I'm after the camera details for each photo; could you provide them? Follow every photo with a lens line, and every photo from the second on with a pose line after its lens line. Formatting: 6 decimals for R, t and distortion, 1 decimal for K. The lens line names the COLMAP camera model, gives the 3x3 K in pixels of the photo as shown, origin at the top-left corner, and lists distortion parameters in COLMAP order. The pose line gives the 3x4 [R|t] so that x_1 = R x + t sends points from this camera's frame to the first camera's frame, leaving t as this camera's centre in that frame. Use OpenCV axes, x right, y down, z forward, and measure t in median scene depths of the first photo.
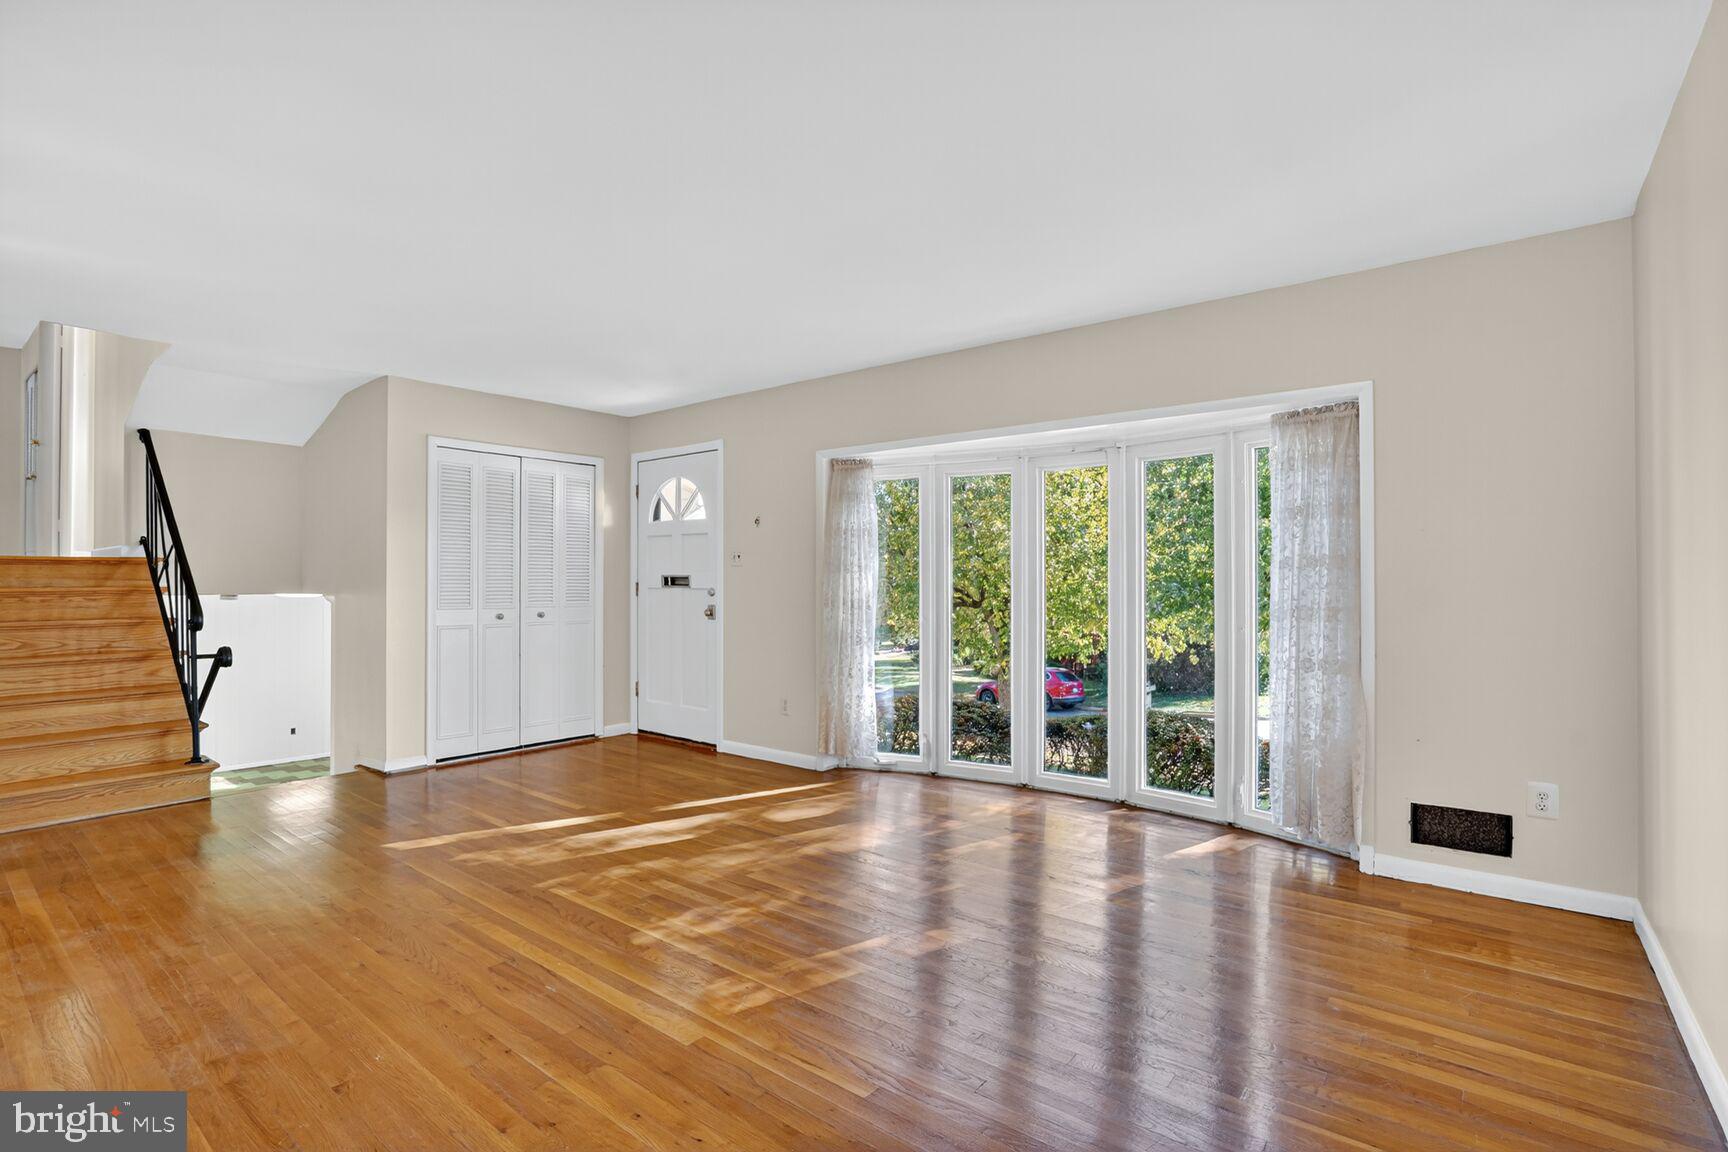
lens RADIAL K [[804.8, 0, 860.8], [0, 804.8, 574.9], [0, 0, 1]] dist [-0.021447, 0.001787]
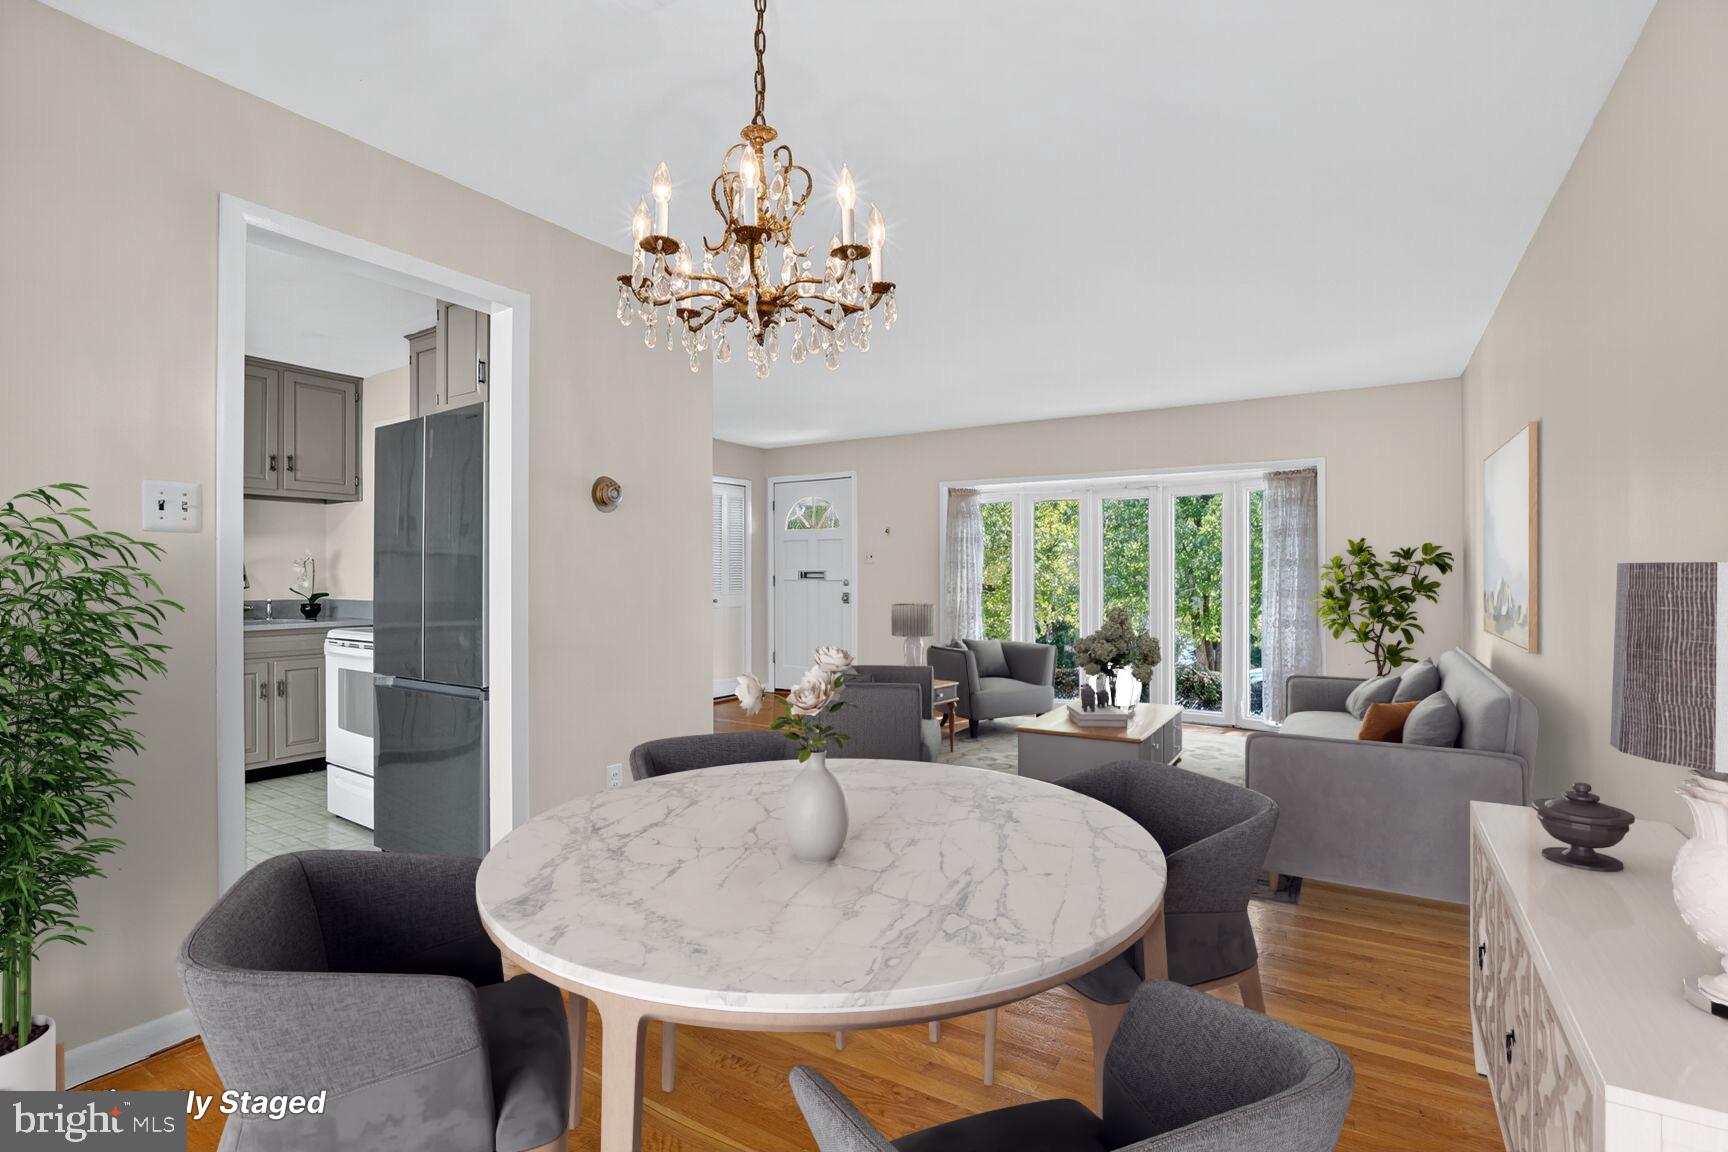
lens RADIAL K [[804.8, 0, 857.7], [0, 804.8, 580.6], [0, 0, 1]] dist [-0.021447, 0.001787]
pose [[0.993264, -0.003805, 0.115814, -0.420697], [0.001793, 0.999846, 0.017472, -0.008041], [-0.115862, -0.017146, 0.993117, -0.448910]]
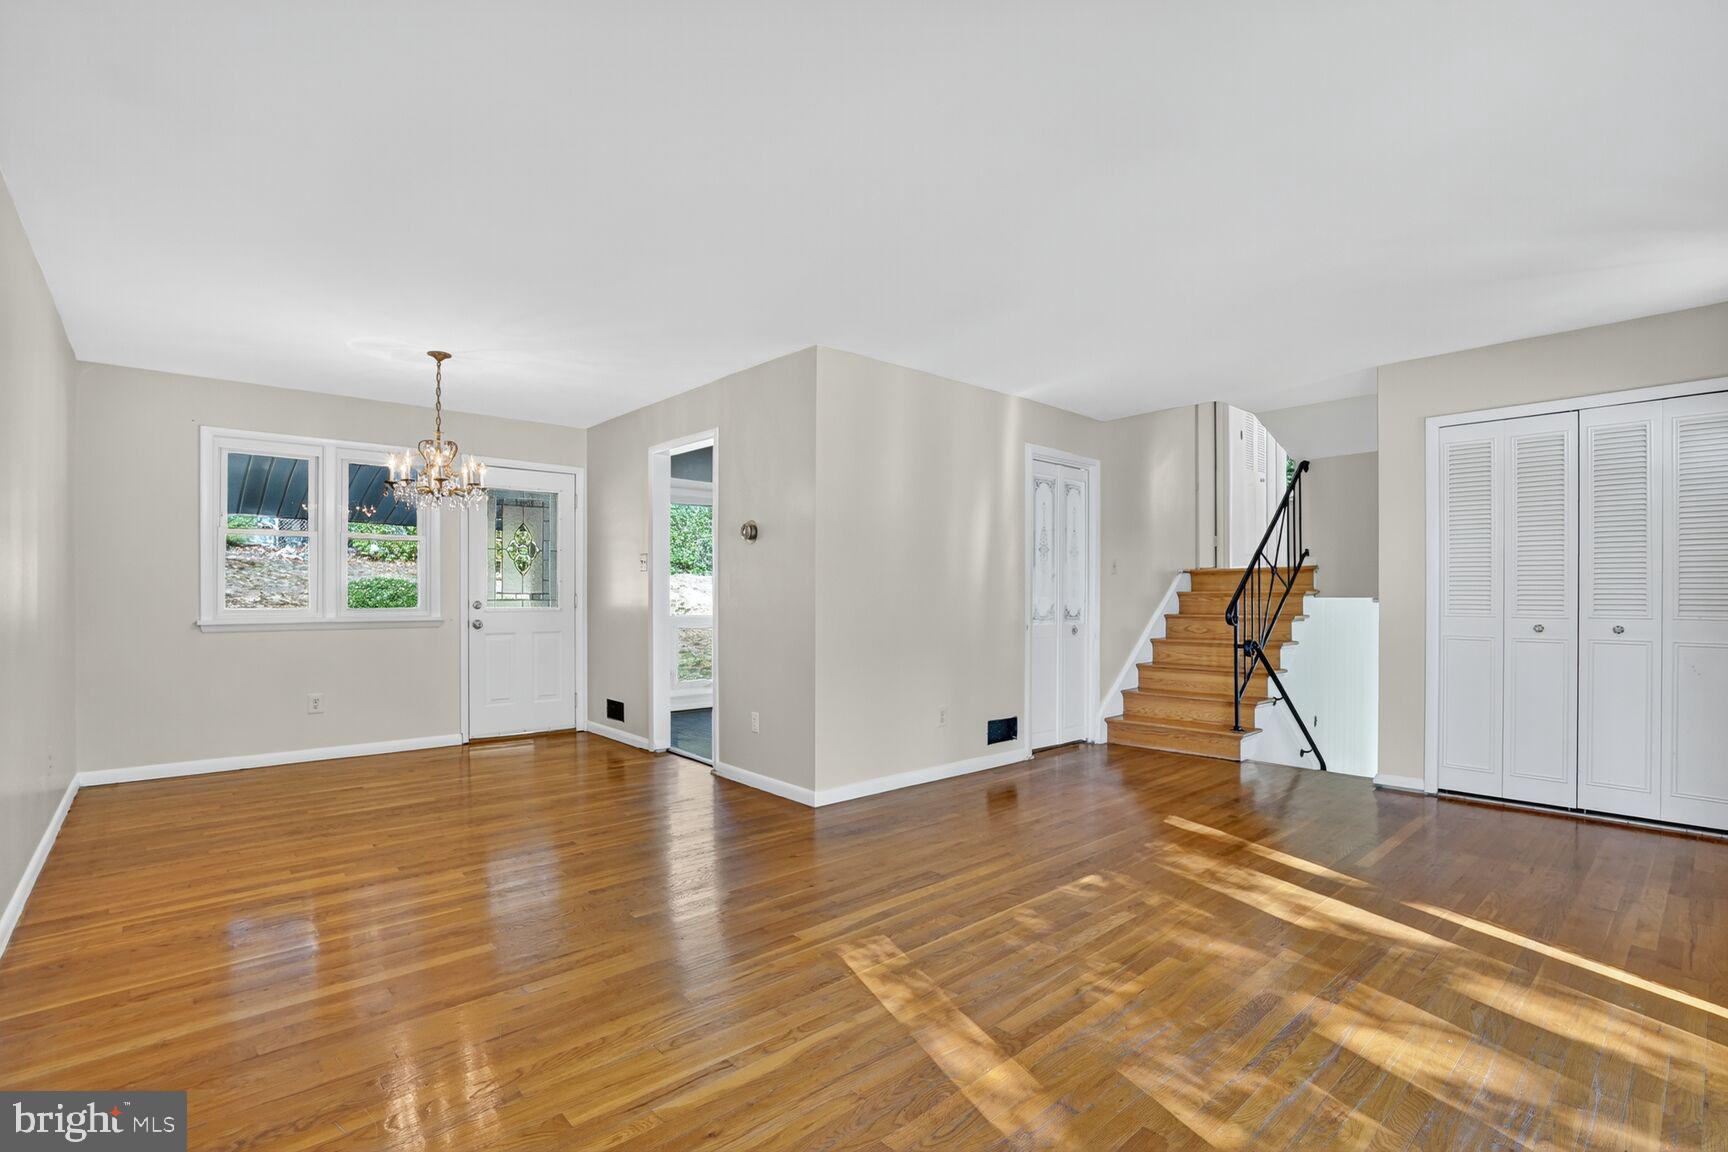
lens RADIAL K [[804.8, 0, 864.2], [0, 804.8, 575.2], [0, 0, 1]] dist [-0.021447, 0.001787]
pose [[-0.153704, -0.020810, -0.987898, 0.490290], [0.012767, 0.999653, -0.023044, 0.013202], [0.988034, -0.016155, -0.153385, 0.602552]]
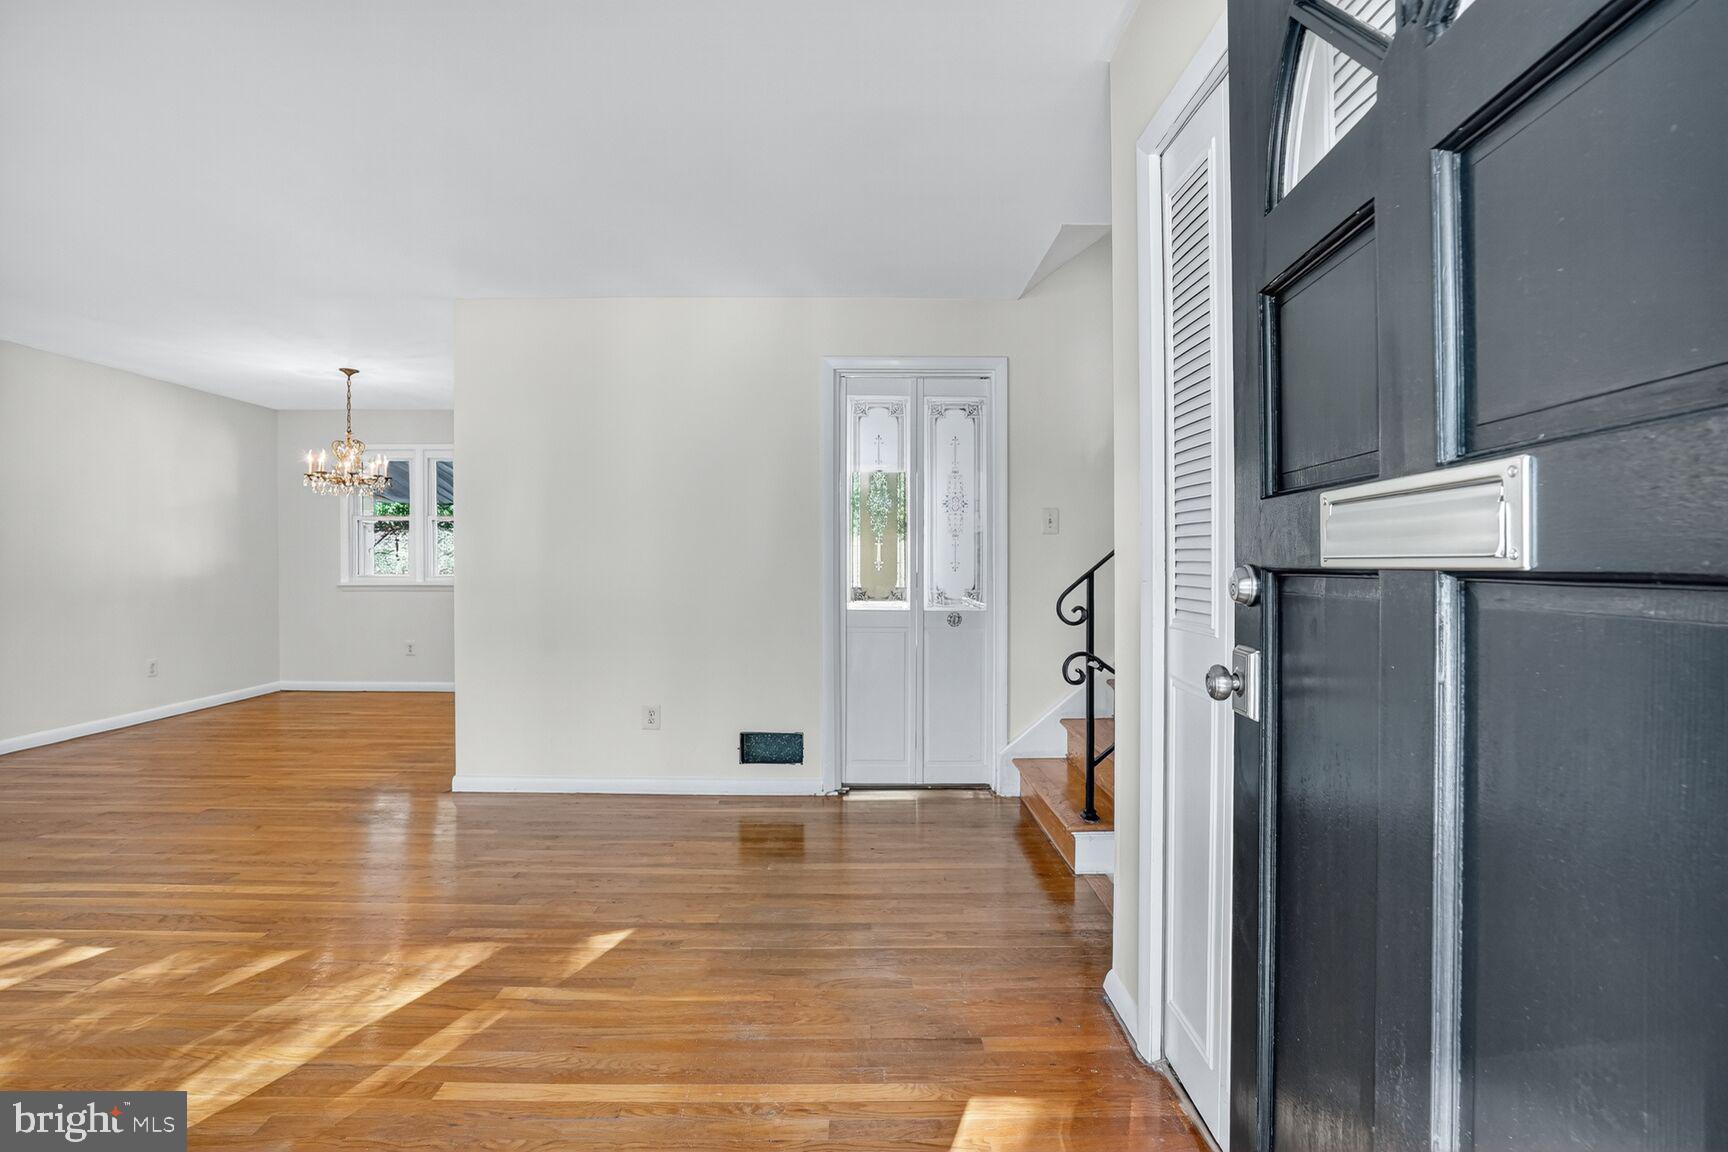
lens RADIAL K [[804.8, 0, 870.8], [0, 804.8, 568.1], [0, 0, 1]] dist [-0.021447, 0.001787]
pose [[-0.766744, -0.001950, -0.641949, -0.235546], [0.003202, 0.999971, -0.006861, 0.023512], [0.641944, -0.007316, -0.766716, 1.384759]]
